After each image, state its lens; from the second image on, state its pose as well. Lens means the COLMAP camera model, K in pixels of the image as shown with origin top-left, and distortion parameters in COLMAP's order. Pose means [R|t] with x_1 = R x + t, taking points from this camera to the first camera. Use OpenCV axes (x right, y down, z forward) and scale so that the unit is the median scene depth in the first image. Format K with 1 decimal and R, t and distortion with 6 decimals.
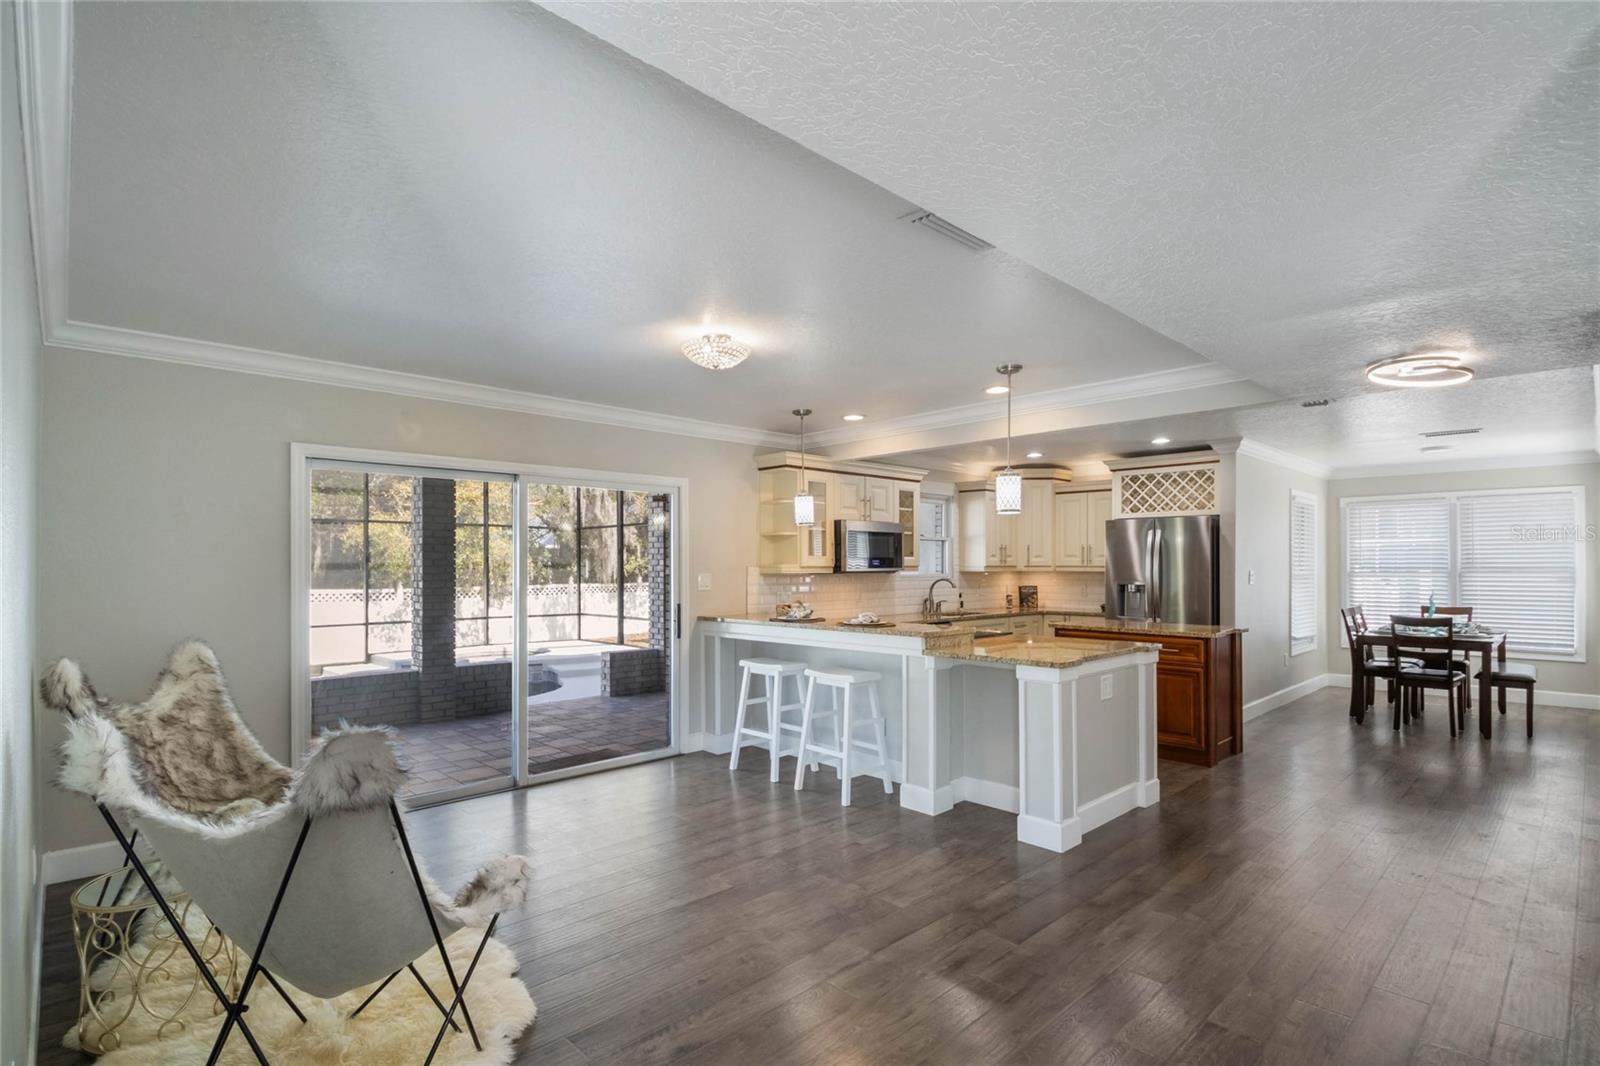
lens RADIAL K [[778.9, 0, 789.6], [0, 778.9, 565.1], [0, 0, 1]] dist [0.001124, -0.000185]
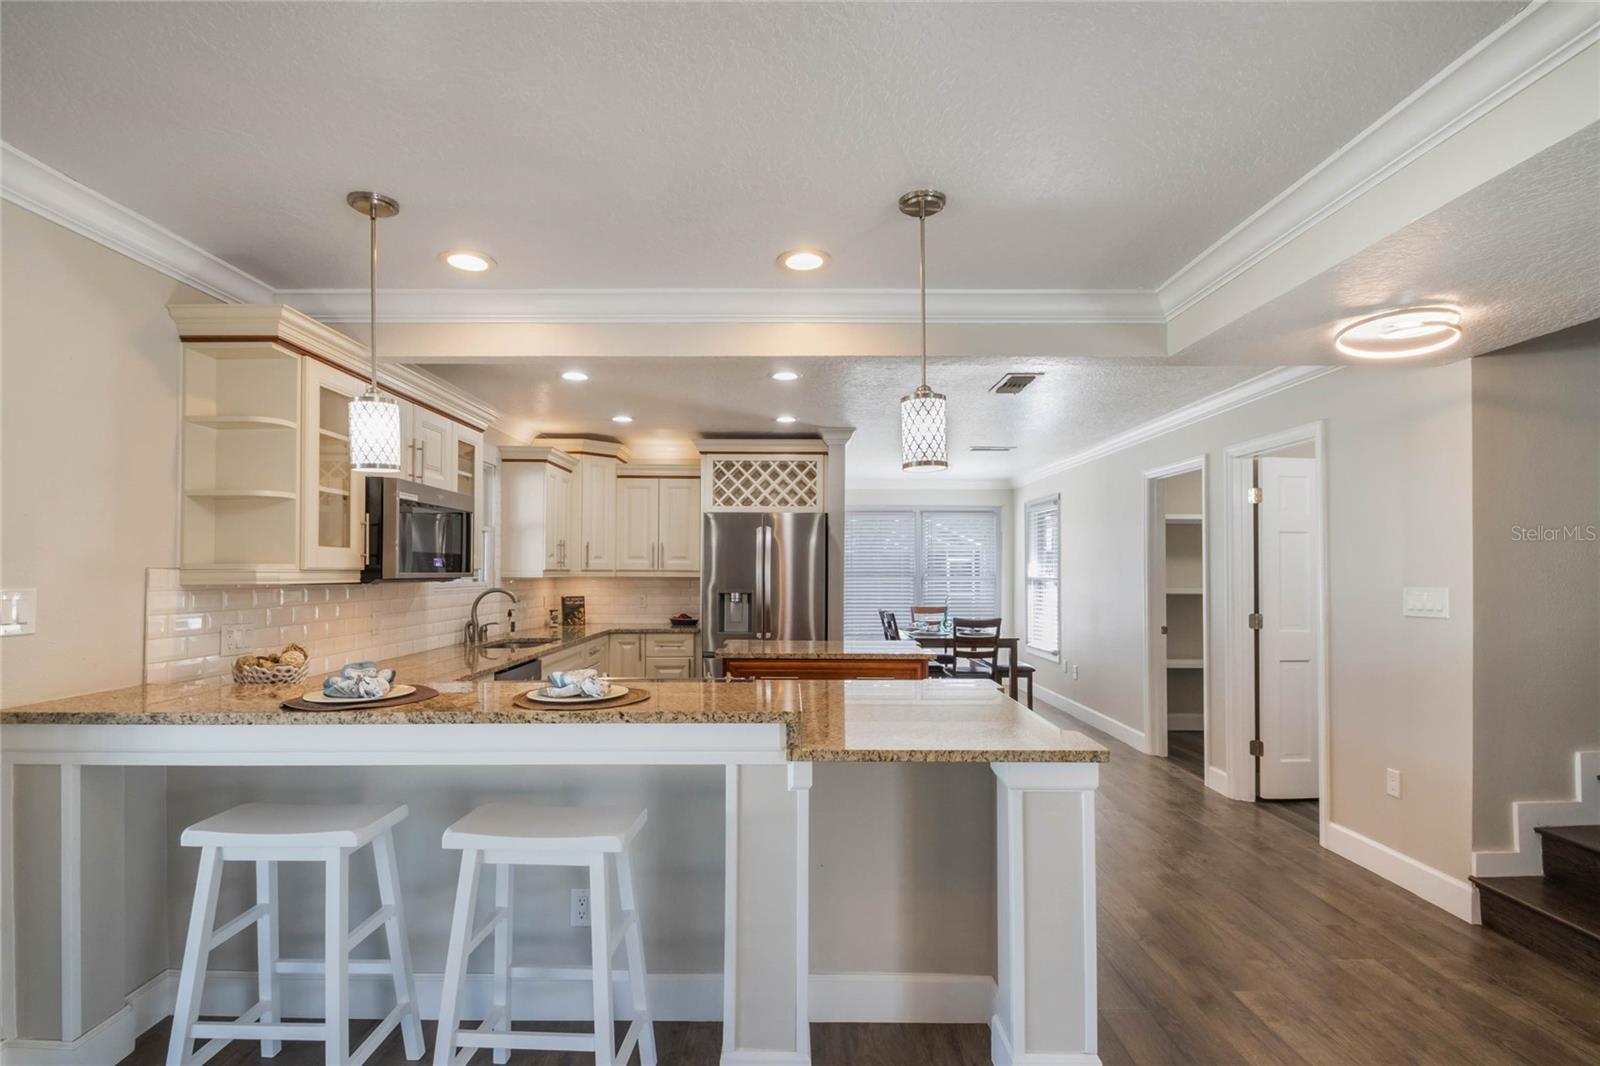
lens RADIAL K [[749.7, 0, 788.4], [0, 749.7, 561.8], [0, 0, 1]] dist [0.020570, -0.013632]
pose [[0.695649, 0.010458, 0.718306, -0.101855], [-0.002147, 0.999920, -0.012479, 0.002334], [-0.718379, 0.007139, 0.695616, 0.475739]]
